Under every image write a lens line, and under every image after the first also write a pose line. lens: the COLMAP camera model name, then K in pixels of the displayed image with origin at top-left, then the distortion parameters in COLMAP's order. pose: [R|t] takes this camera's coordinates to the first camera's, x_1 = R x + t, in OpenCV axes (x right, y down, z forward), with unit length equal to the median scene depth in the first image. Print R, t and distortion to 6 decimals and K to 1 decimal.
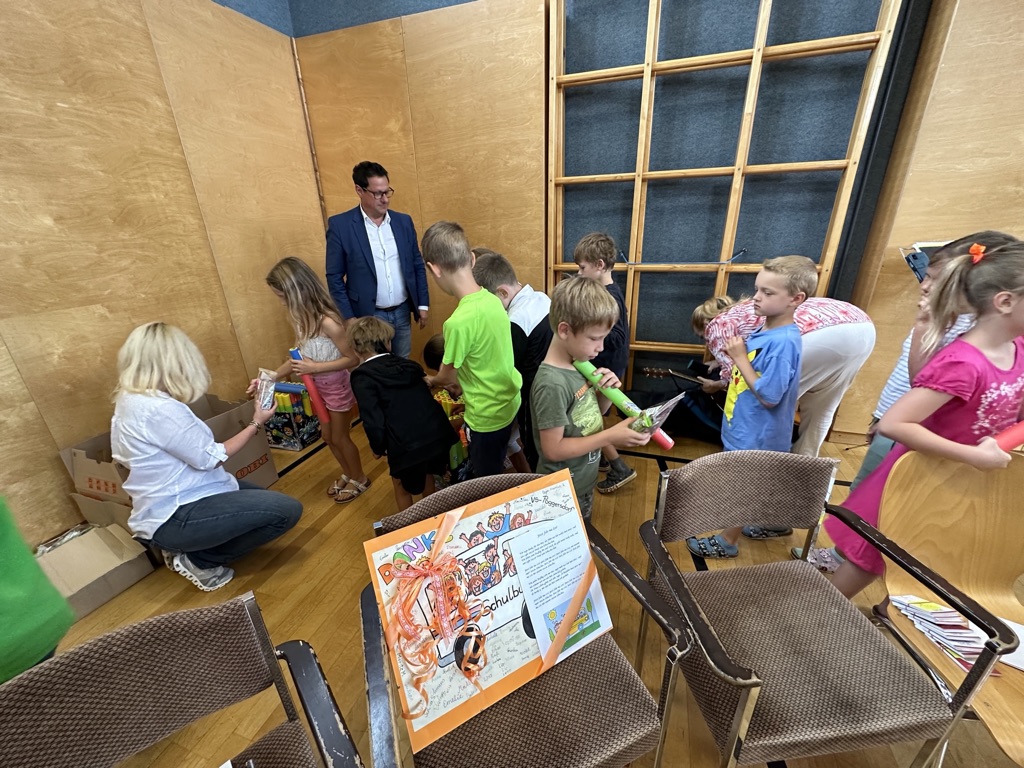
lens RADIAL K [[406.5, 0, 512.0], [0, 406.5, 384.0], [0, 0, 1]] dist [0.001993, 0.000080]
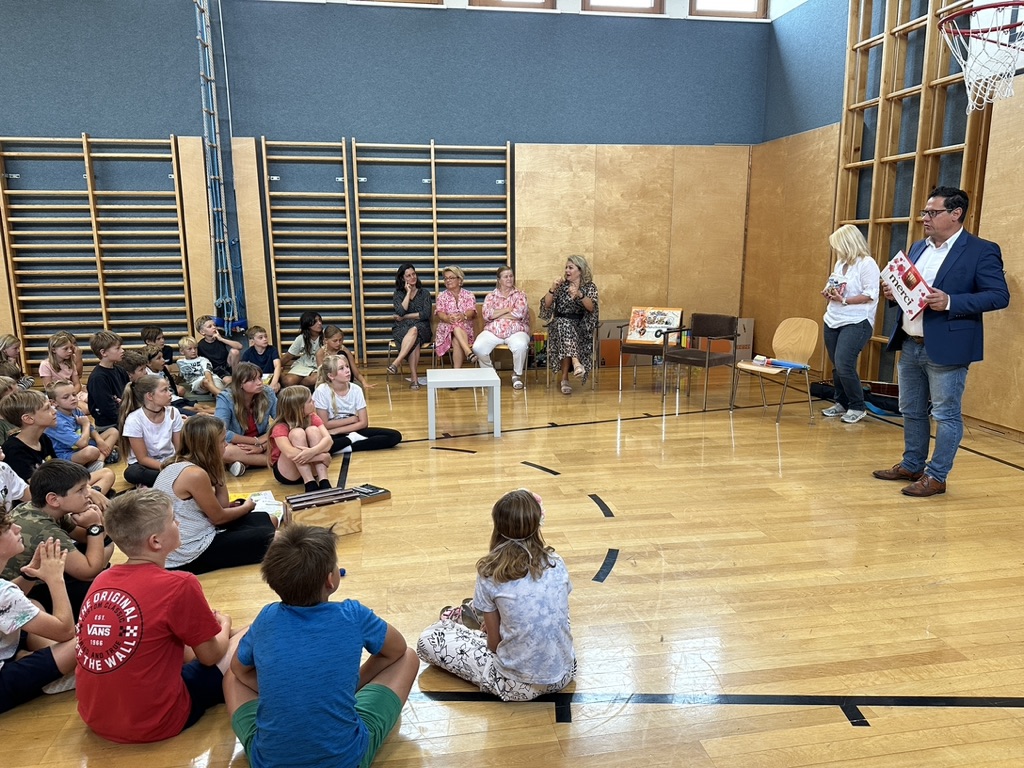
lens RADIAL K [[738.0, 0, 512.2], [0, 738.0, 398.4], [0, 0, 1]] dist [0.065552, -0.059589]
pose [[0.473611, 0.205676, -0.856382, 2.501279], [-0.335019, 0.941327, 0.040799, 0.514073], [0.814527, 0.267582, 0.514728, -1.552740]]
